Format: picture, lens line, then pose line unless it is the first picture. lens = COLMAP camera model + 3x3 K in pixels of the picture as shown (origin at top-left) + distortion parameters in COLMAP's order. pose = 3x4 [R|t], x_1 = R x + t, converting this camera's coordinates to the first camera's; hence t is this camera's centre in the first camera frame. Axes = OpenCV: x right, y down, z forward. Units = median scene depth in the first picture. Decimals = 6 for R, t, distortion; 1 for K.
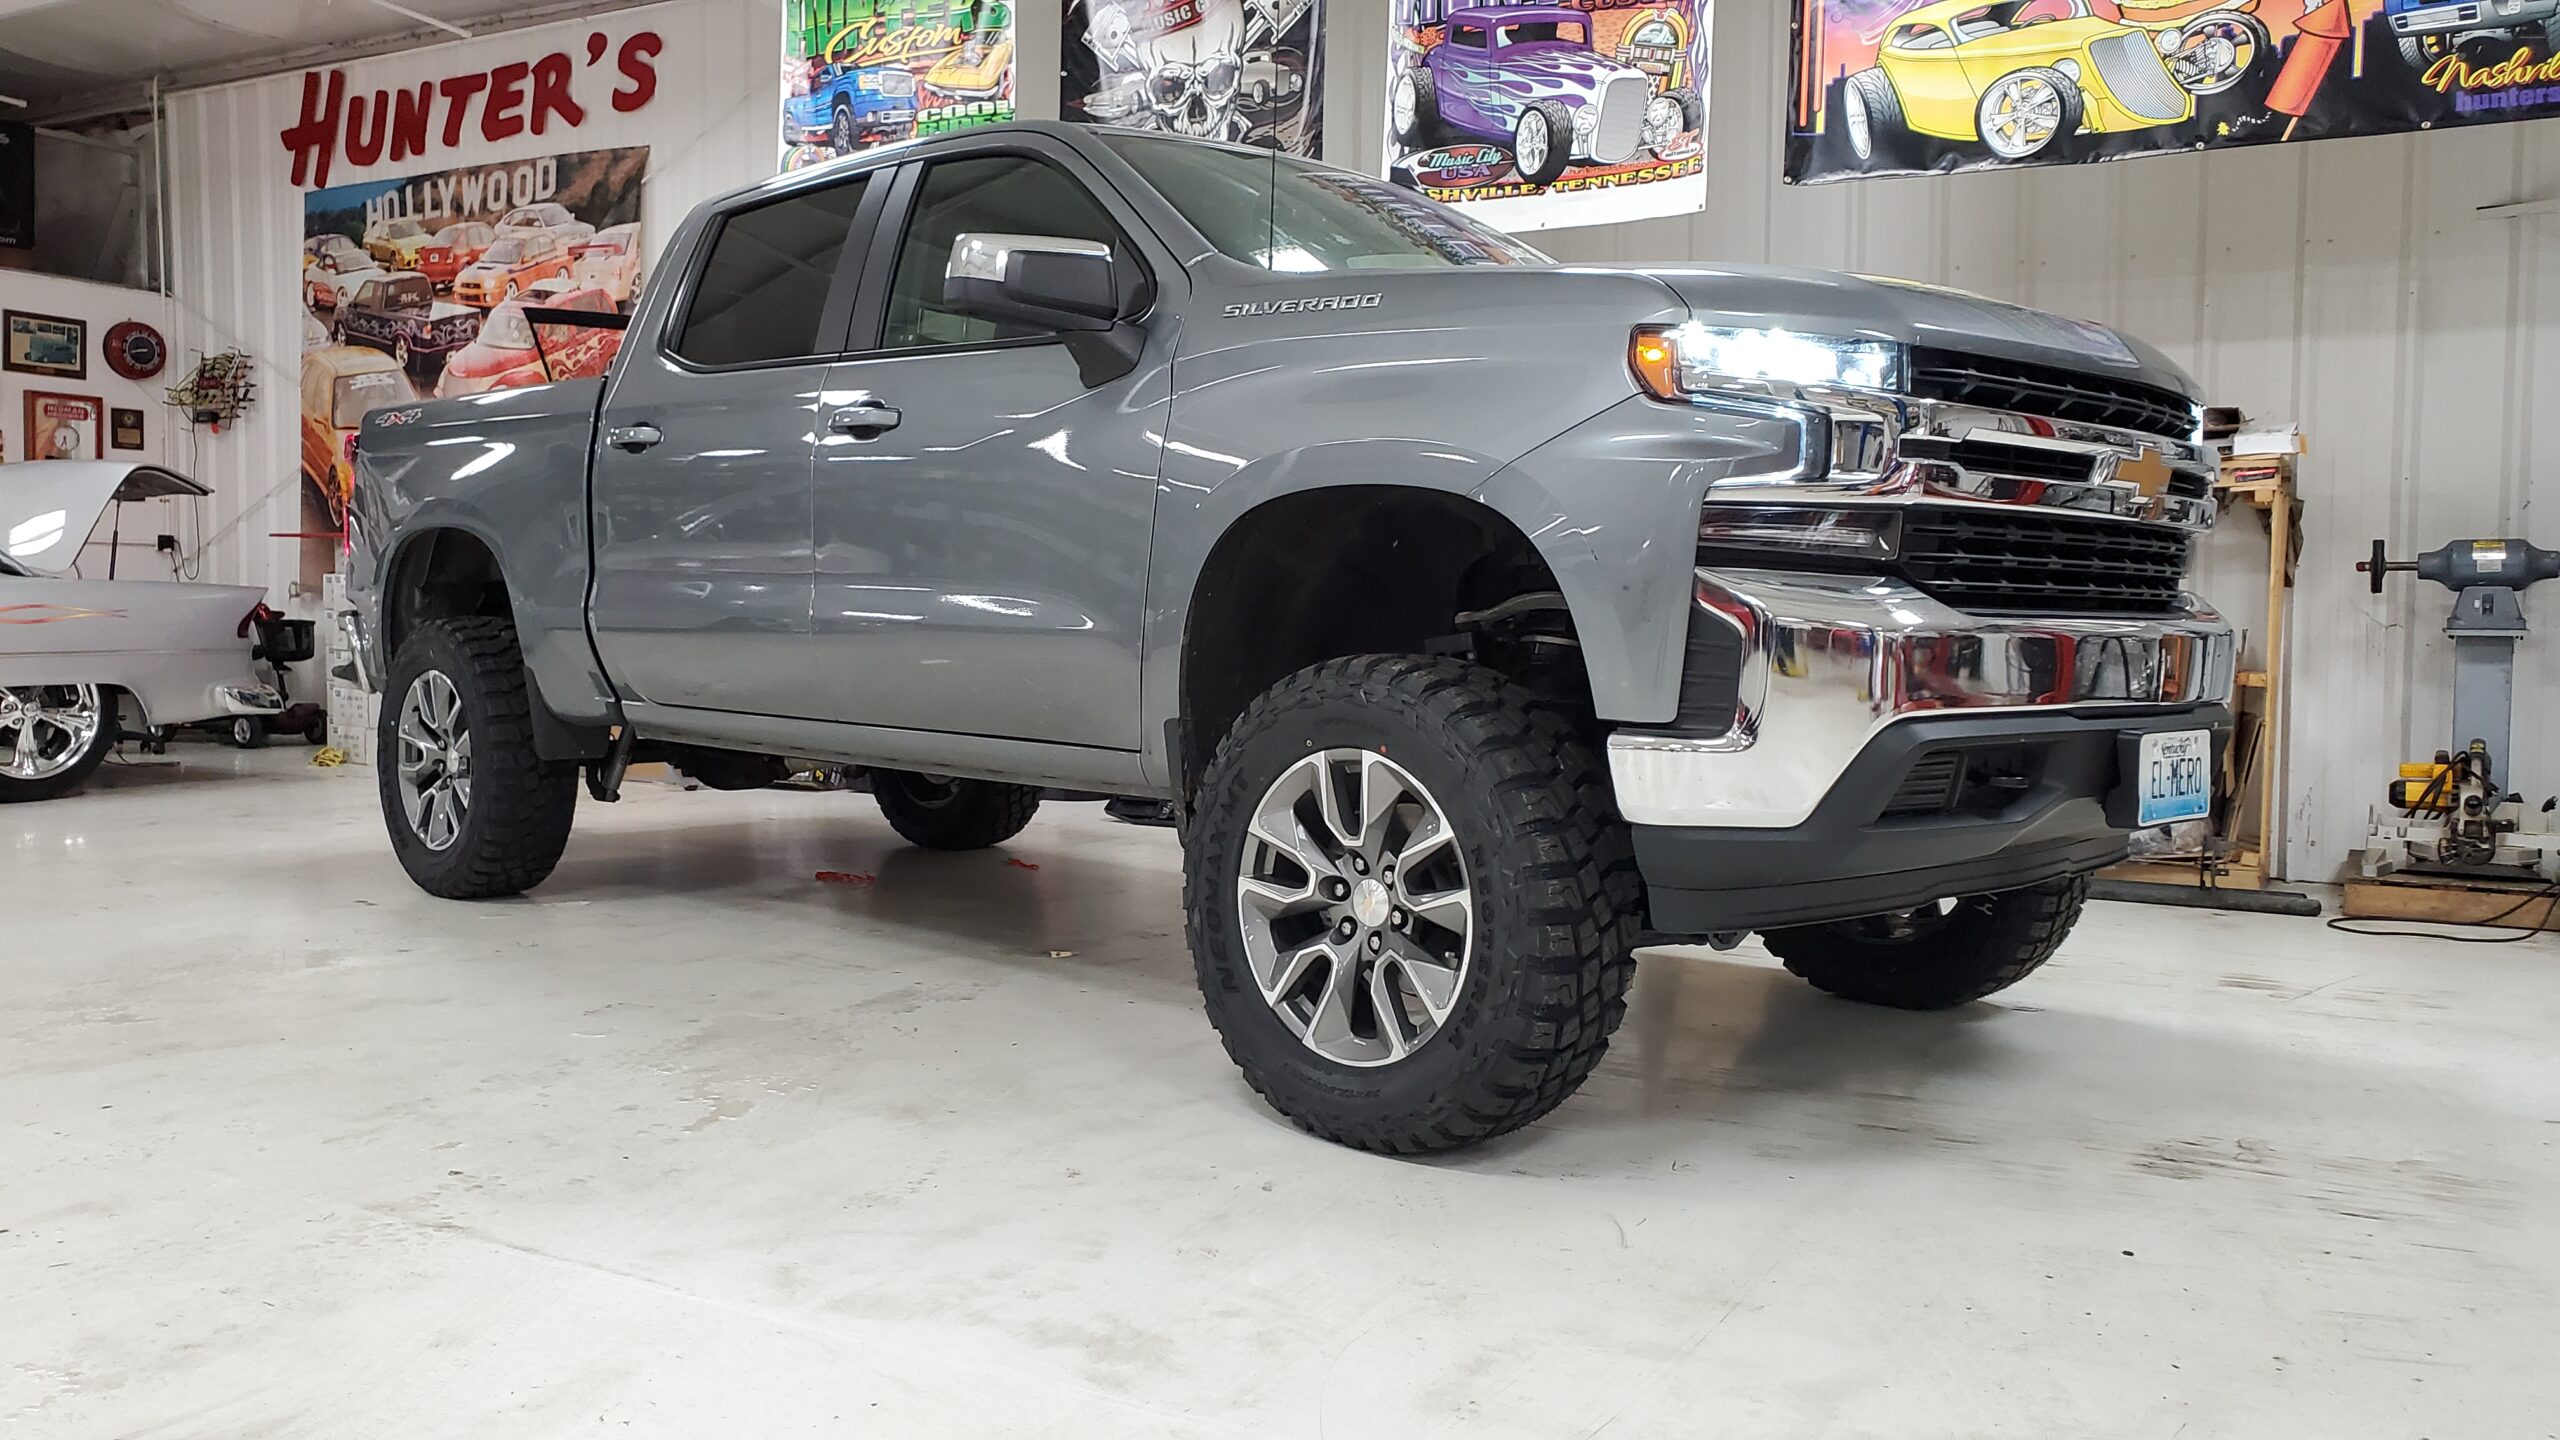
lens RADIAL K [[1964.0, 0, 1259.0], [0, 1964.0, 736.5], [0, 0, 1]] dist [0.017652, 0.006495]
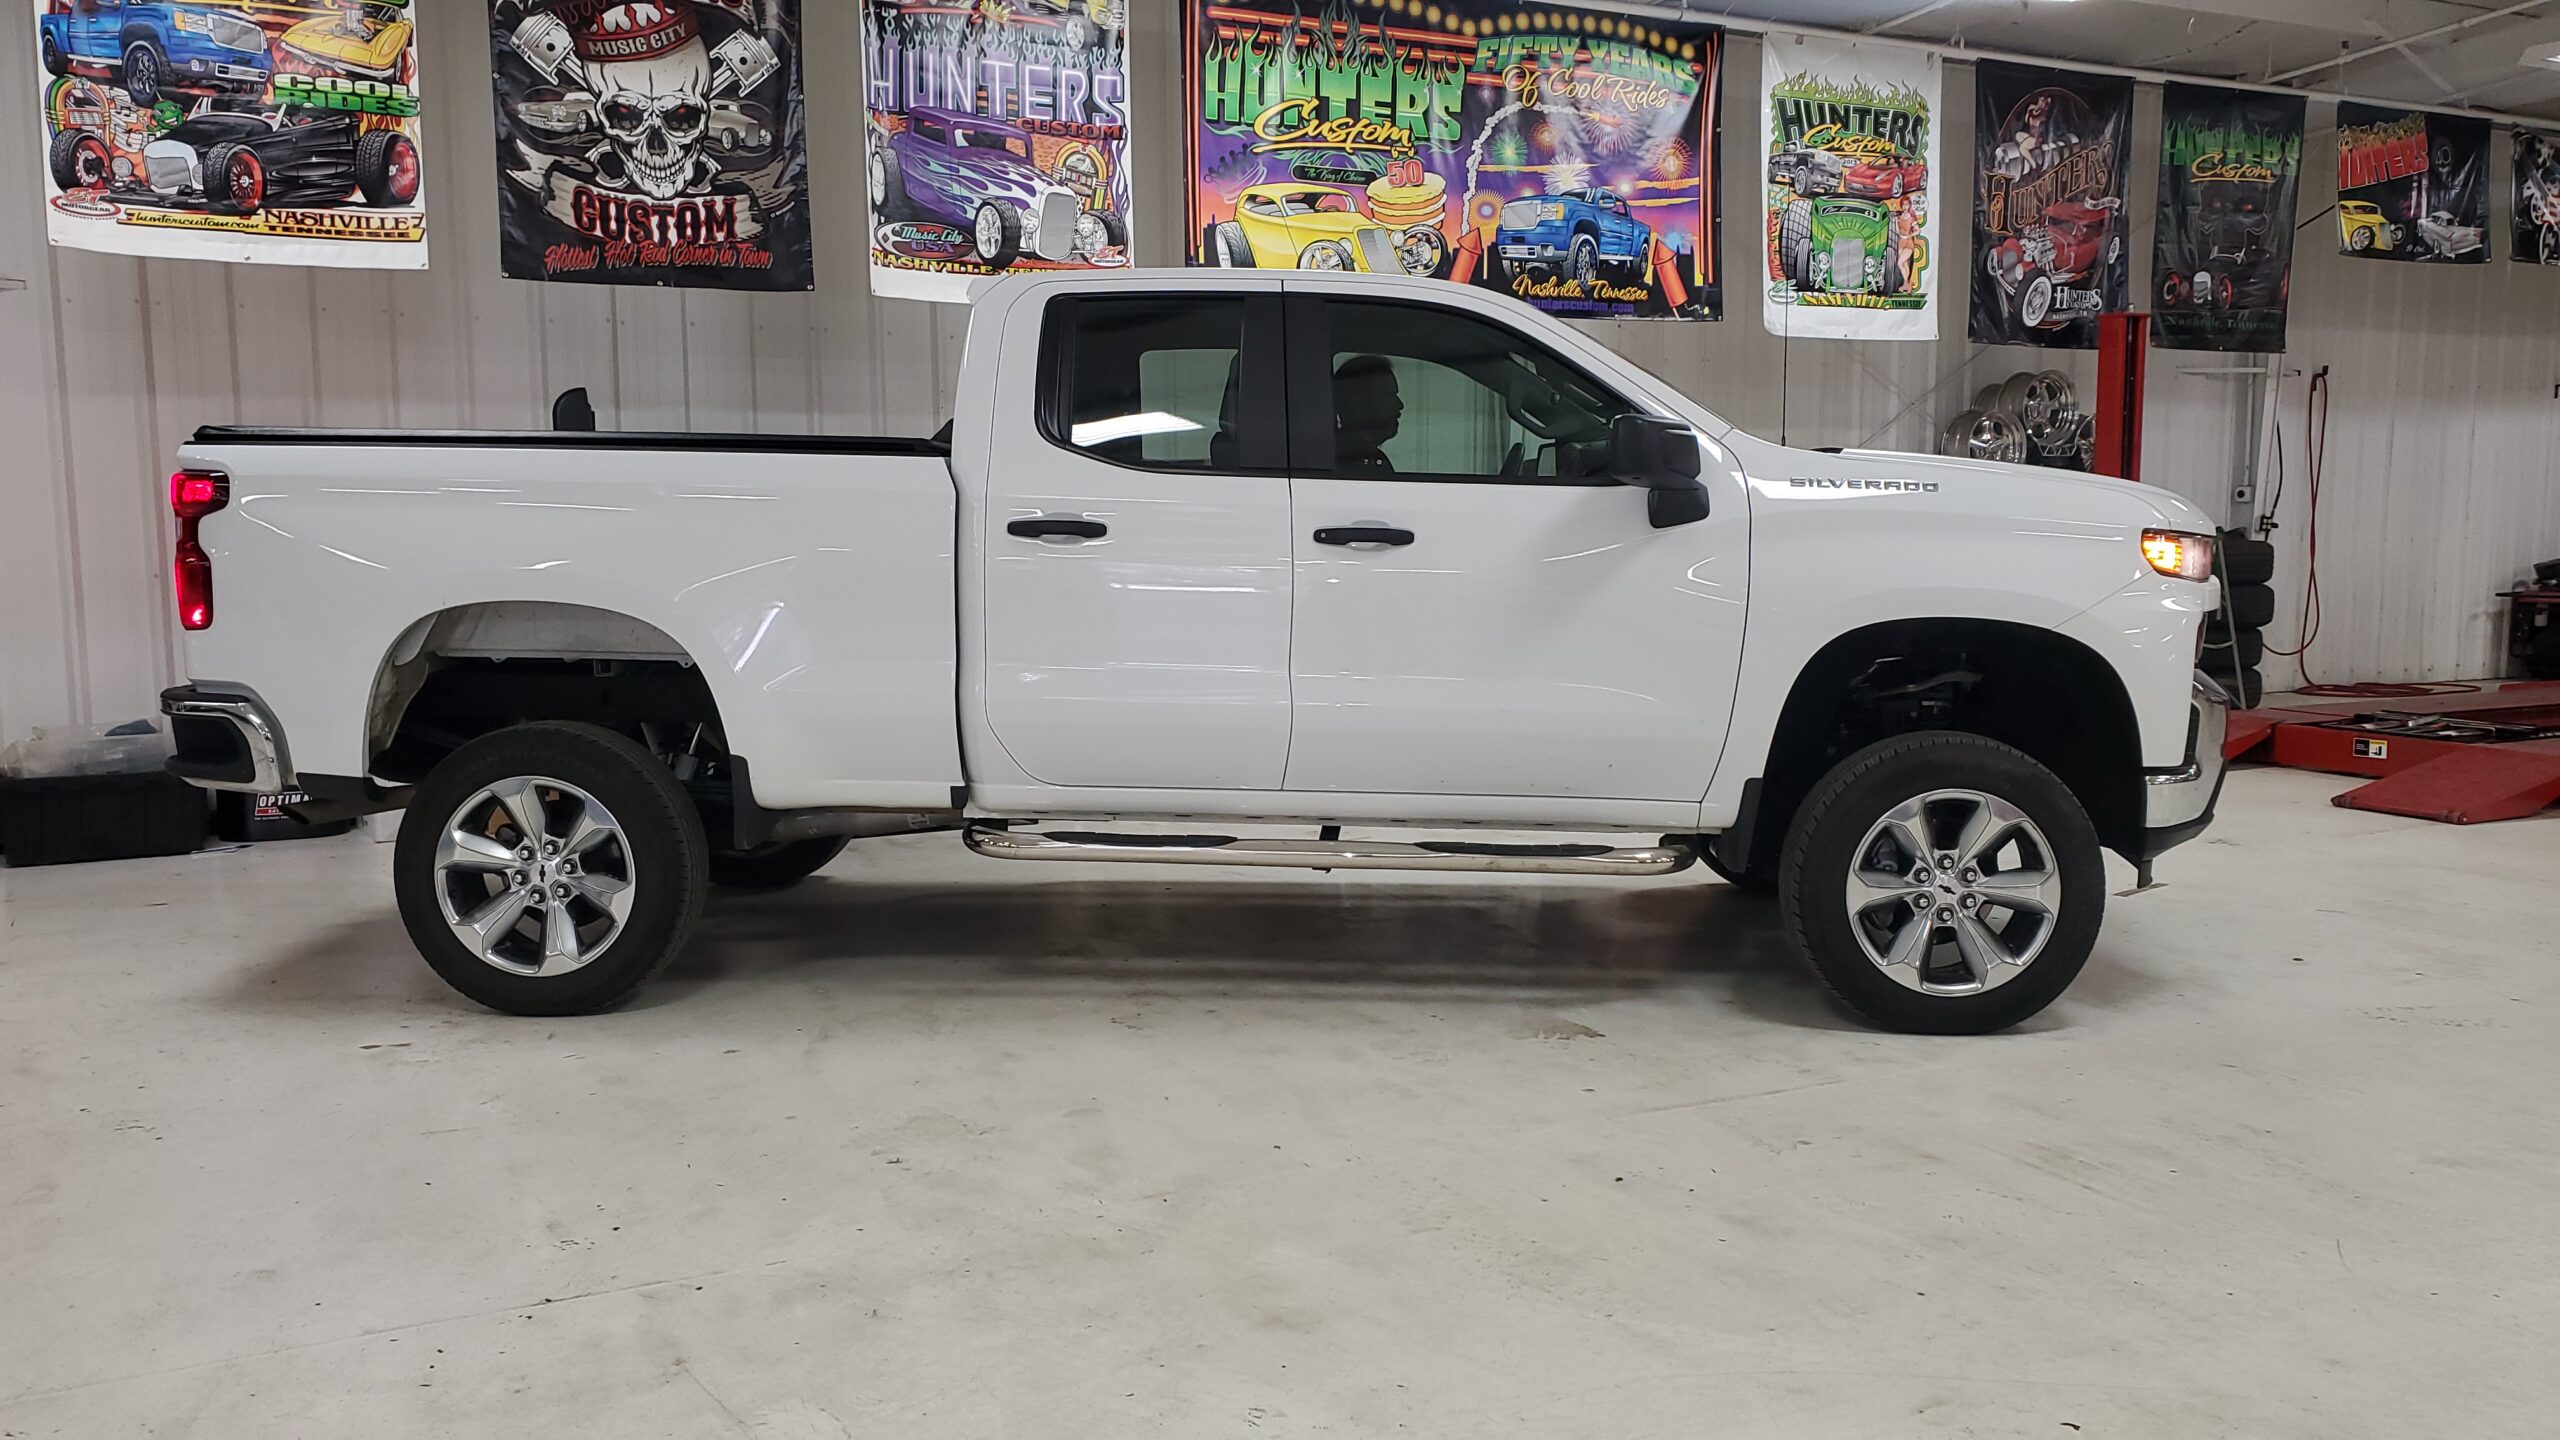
lens RADIAL K [[1964.0, 0, 1255.5], [0, 1964.0, 702.4], [0, 0, 1]] dist [0.017652, 0.006495]
pose [[0.556100, -0.087020, 0.826547, -0.784959], [0.078136, 0.995573, 0.052246, -0.065139], [-0.827435, 0.035529, 0.560437, 0.200538]]
